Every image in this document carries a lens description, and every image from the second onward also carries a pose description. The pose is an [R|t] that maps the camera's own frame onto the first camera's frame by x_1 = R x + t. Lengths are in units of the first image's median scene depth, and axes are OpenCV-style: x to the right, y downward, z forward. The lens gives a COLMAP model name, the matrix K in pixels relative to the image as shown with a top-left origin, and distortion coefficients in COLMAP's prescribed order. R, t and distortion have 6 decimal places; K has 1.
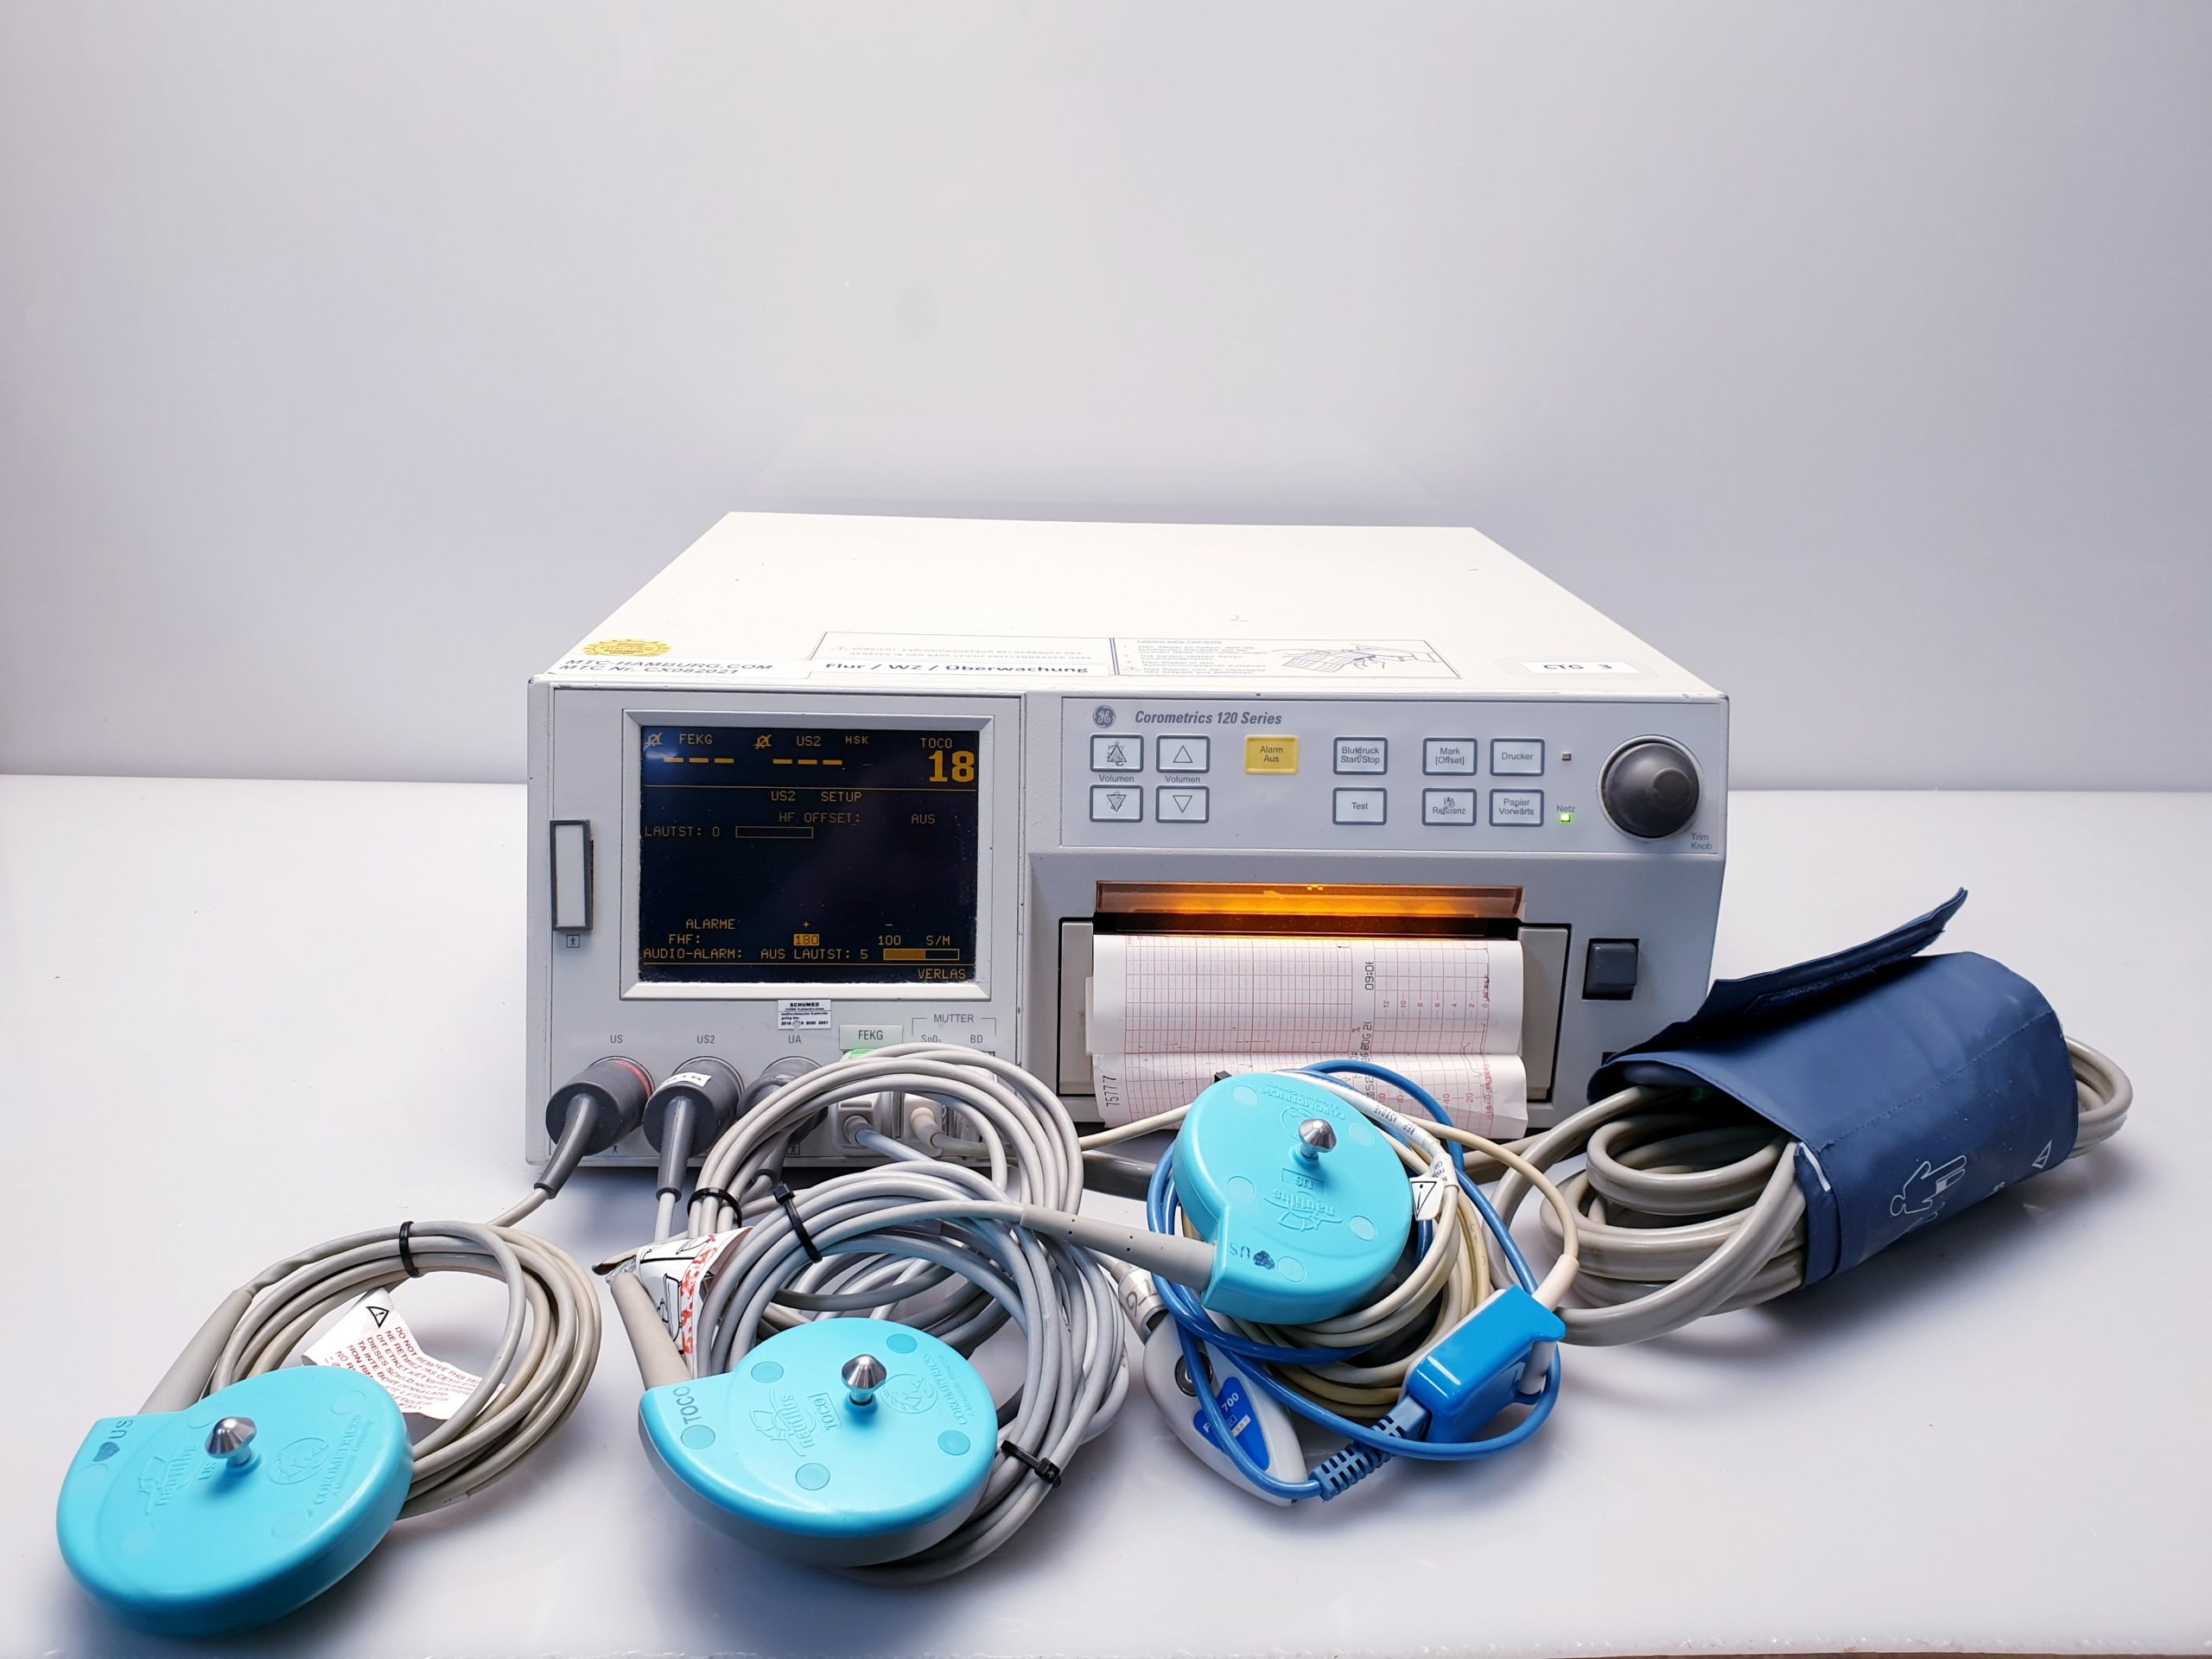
lens RADIAL K [[1716.9, 0, 1086.5], [0, 1716.9, 847.3], [0, 0, 1]] dist [0.003808, -0.017763]
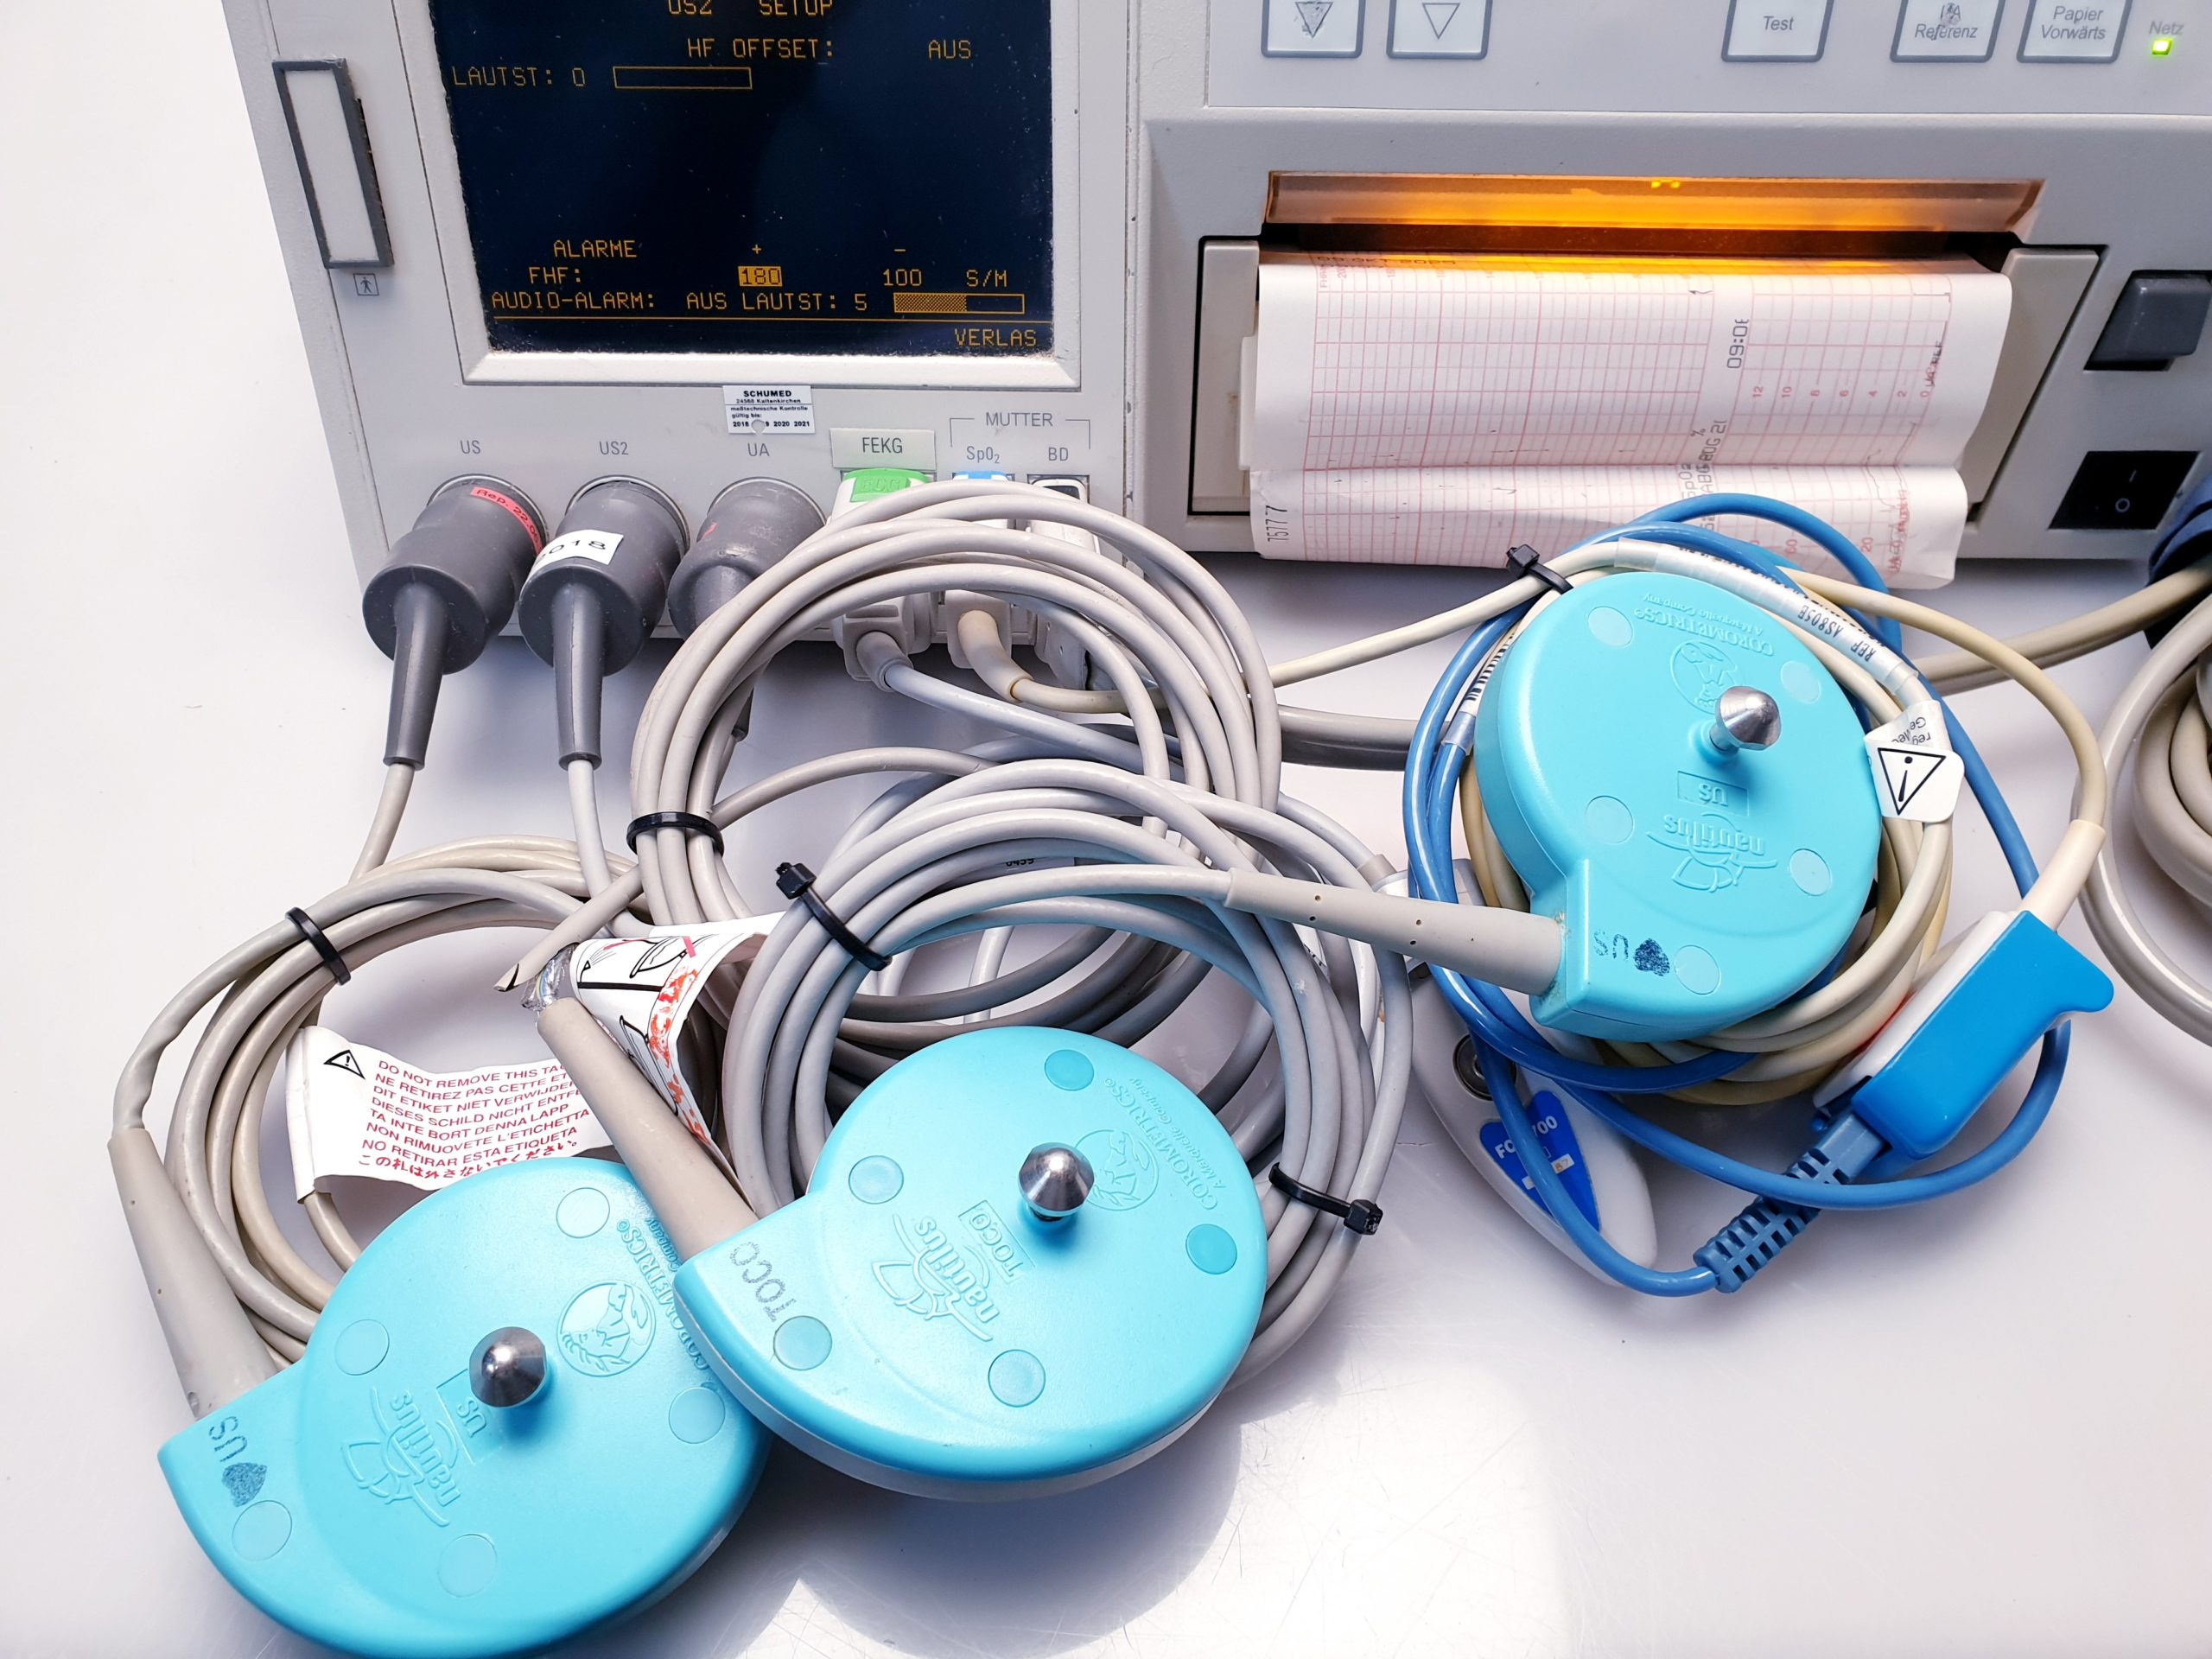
lens RADIAL K [[1716.9, 0, 1099.9], [0, 1716.9, 798.4], [0, 0, 1]] dist [0.003808, -0.017763]
pose [[0.999090, 0.014512, -0.040114, -0.023731], [0.006643, 0.875955, 0.482347, -0.070736], [0.042138, -0.482174, 0.875061, 0.415734]]
